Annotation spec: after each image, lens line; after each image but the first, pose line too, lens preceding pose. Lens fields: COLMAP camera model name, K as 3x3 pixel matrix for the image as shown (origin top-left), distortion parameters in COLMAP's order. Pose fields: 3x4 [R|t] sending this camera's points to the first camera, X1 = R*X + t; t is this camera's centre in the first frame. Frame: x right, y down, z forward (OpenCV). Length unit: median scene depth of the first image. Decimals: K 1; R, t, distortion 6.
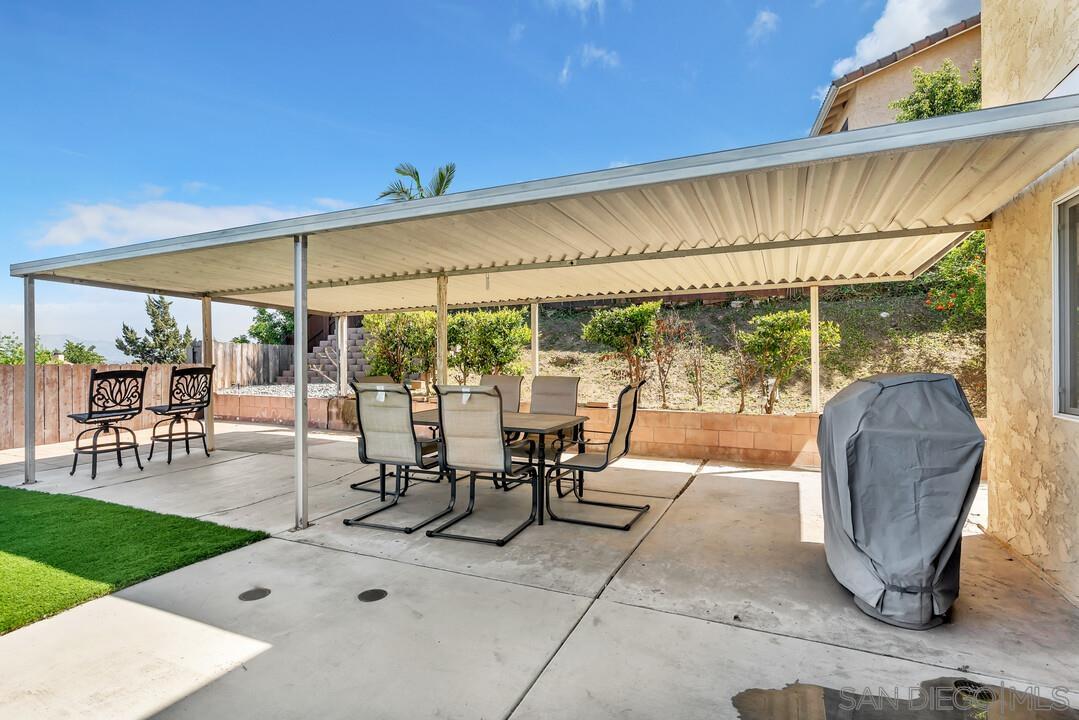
lens RADIAL K [[523.2, 0, 539.3], [0, 523.2, 362.5], [0, 0, 1]] dist [0.000526, 0.001120]
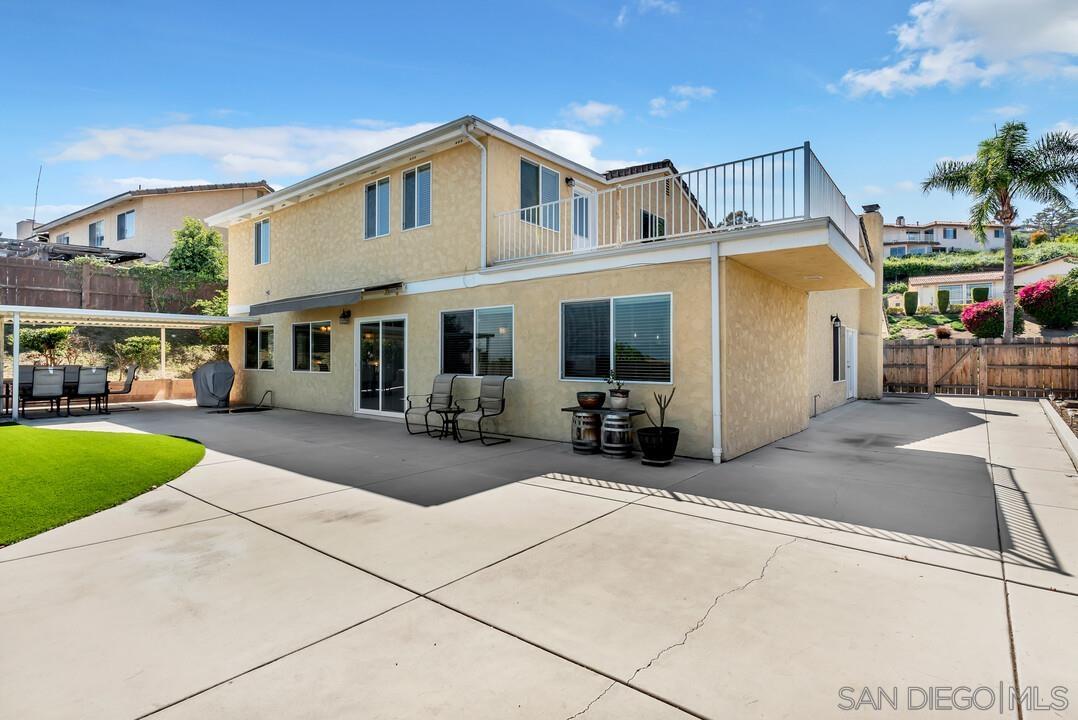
lens RADIAL K [[524.5, 0, 550.8], [0, 524.5, 354.5], [0, 0, 1]] dist [0.000517, 0.000606]
pose [[0.226672, 0.003153, 0.973966, -1.228287], [-0.000327, 0.999995, -0.003161, -0.007735], [-0.973971, 0.000398, 0.226672, -1.132863]]
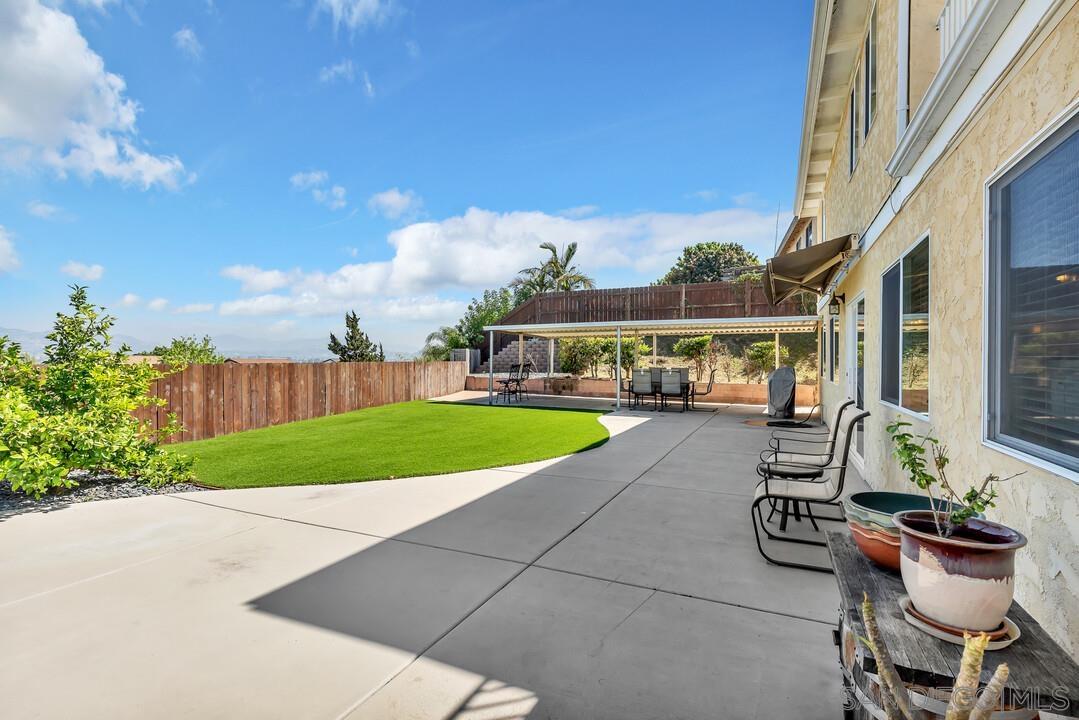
lens RADIAL K [[523.2, 0, 539.3], [0, 523.2, 362.5], [0, 0, 1]] dist [0.000526, 0.001120]
pose [[0.999981, 0.006114, -0.001244, -0.493386], [-0.006108, 0.999970, 0.004701, -0.005778], [0.001272, -0.004693, 0.999988, -1.219616]]
